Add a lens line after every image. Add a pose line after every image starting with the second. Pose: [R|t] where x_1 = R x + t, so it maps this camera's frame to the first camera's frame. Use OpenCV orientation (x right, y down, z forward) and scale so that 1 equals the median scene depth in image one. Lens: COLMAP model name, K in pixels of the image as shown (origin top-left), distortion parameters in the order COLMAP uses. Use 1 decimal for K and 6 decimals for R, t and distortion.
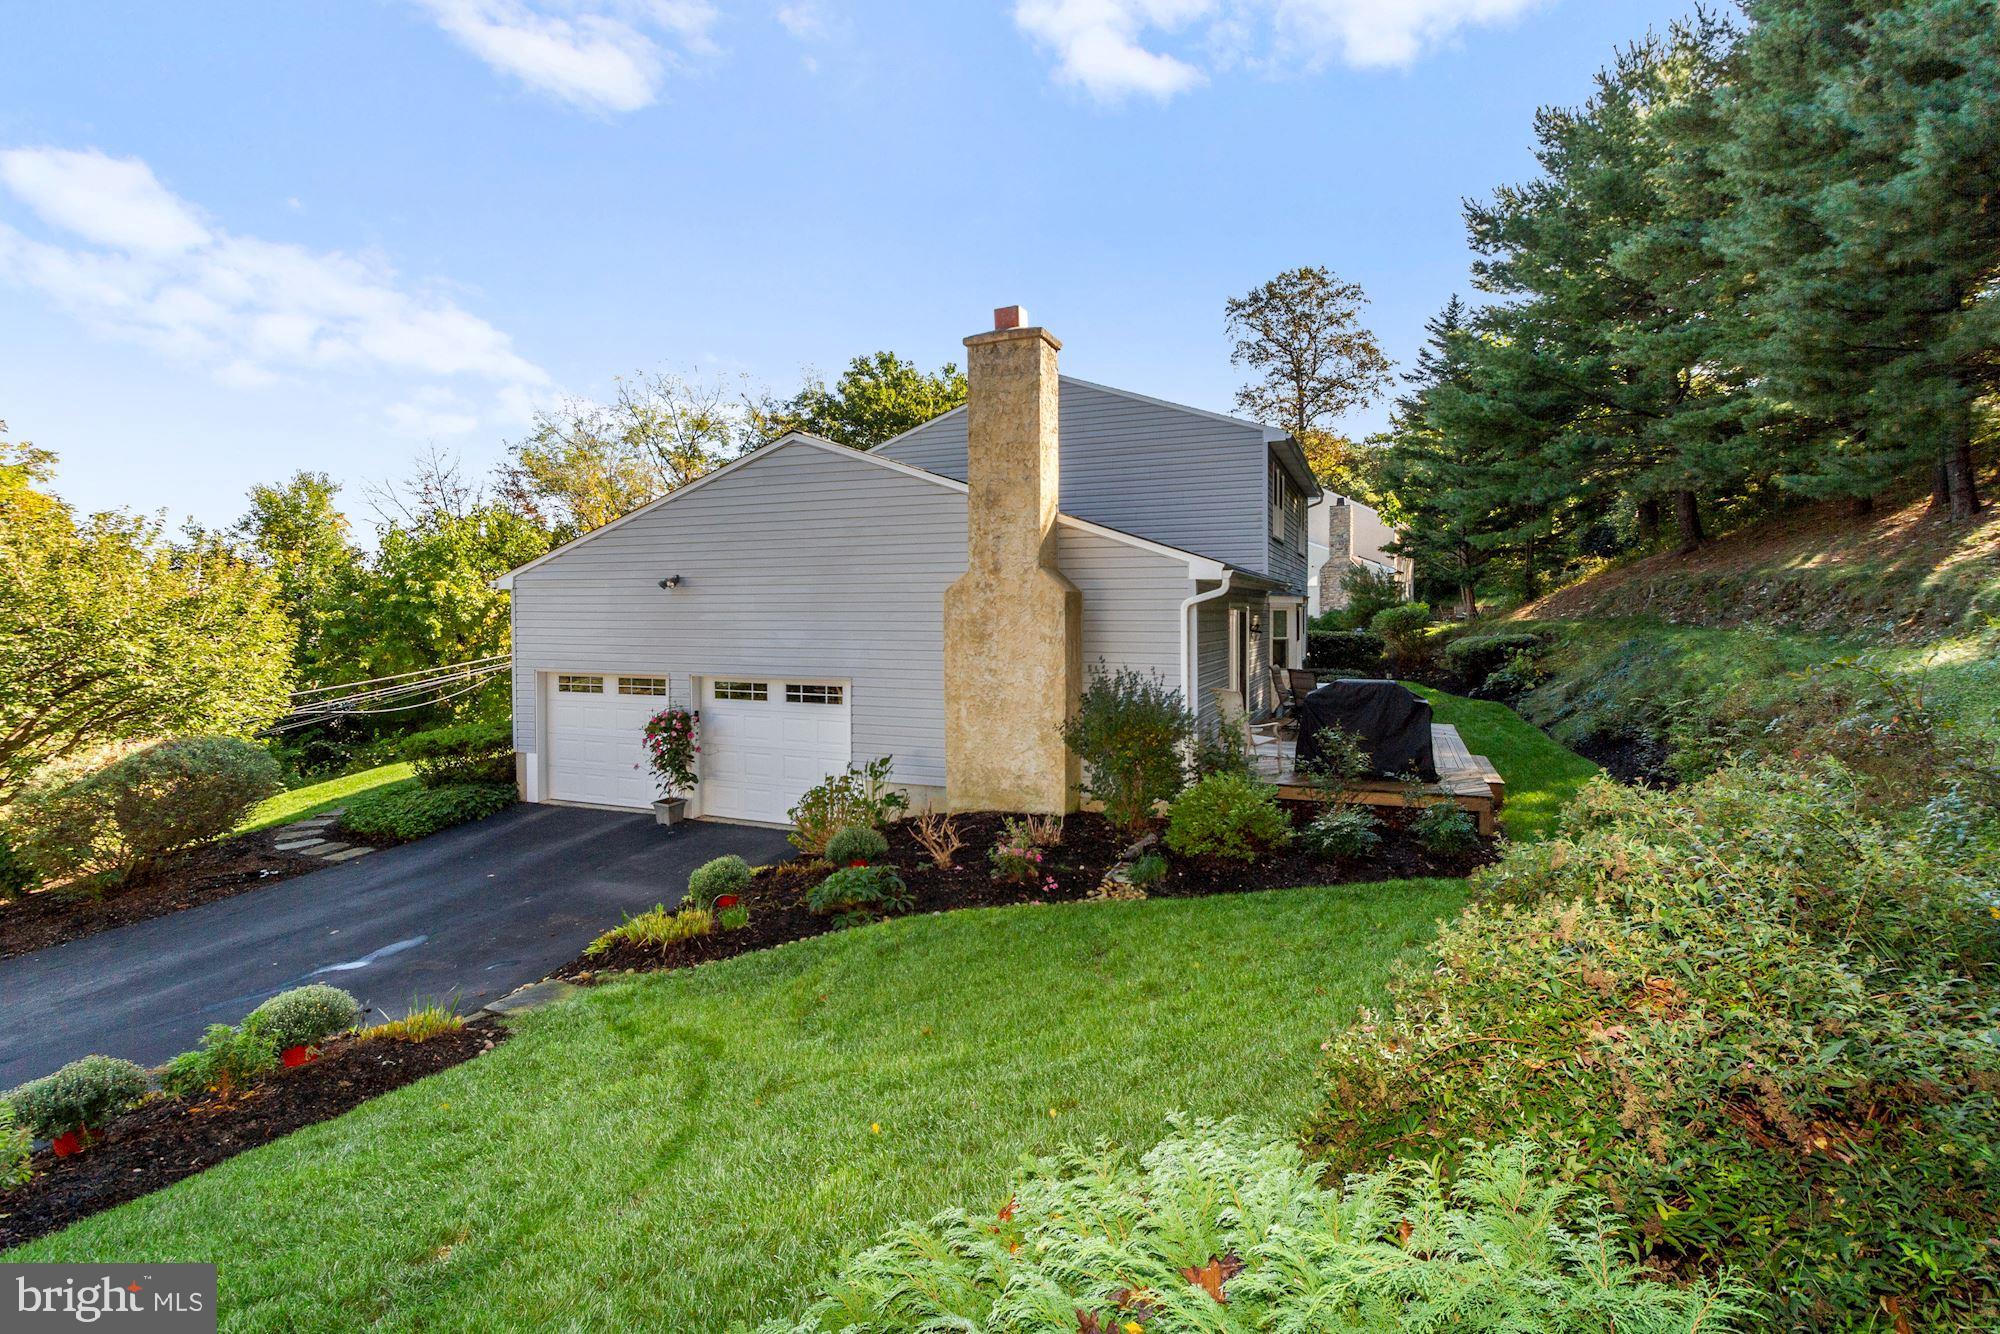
lens RADIAL K [[914.1, 0, 992.9], [0, 914.1, 623.3], [0, 0, 1]] dist [0.000402, 0.000137]
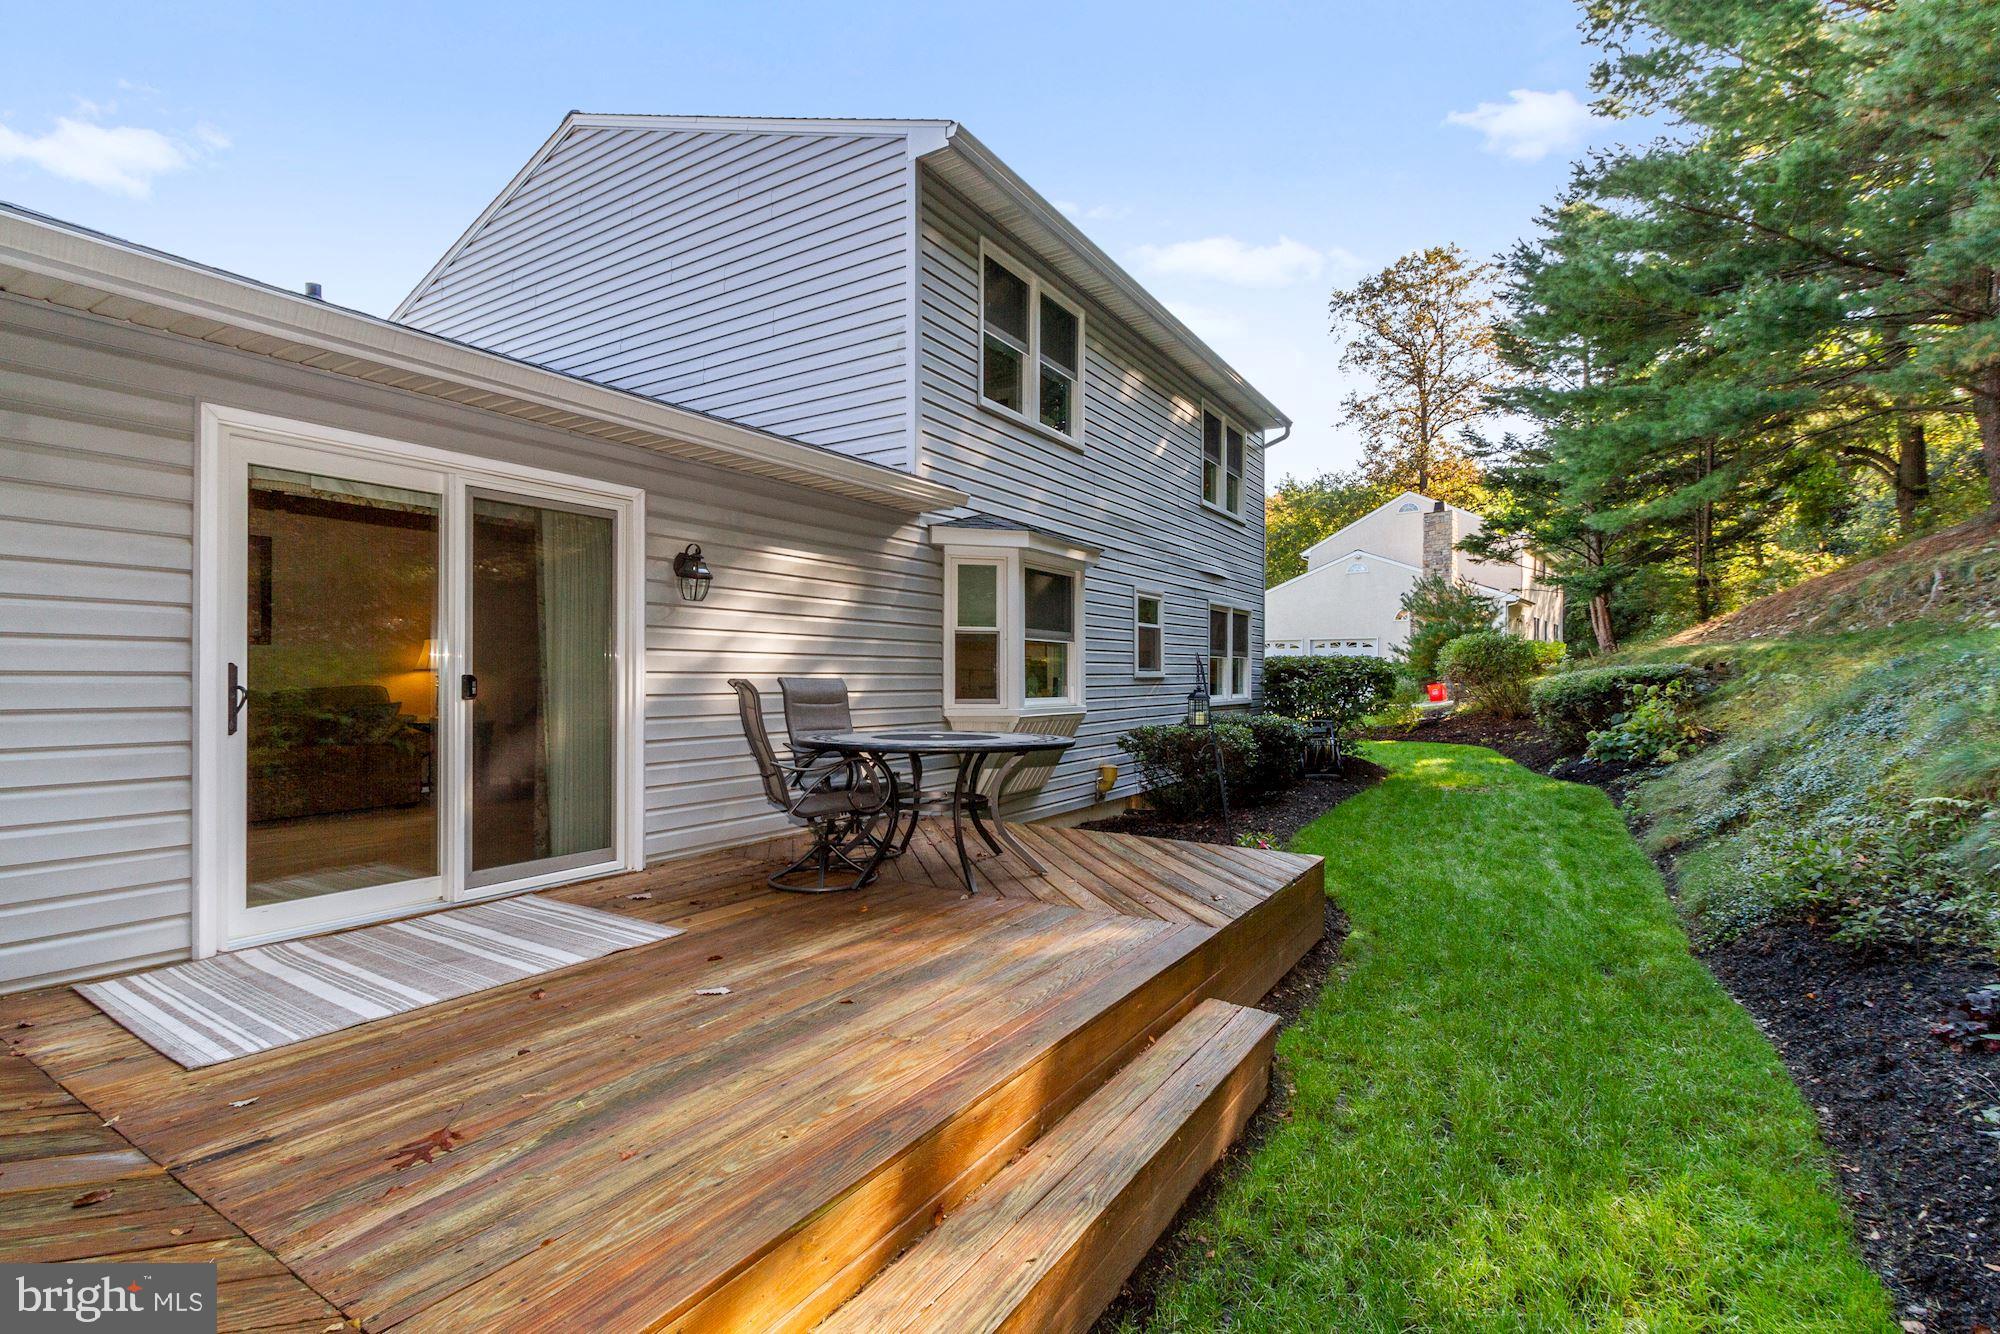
lens RADIAL K [[901.7, 0, 1006.4], [0, 901.7, 667.0], [0, 0, 1]] dist [-0.003605, -0.000377]
pose [[0.986994, 0.006277, -0.160634, 0.246584], [-0.009706, 0.999741, -0.020570, 0.026382], [0.160464, 0.021861, 0.986800, 0.362046]]
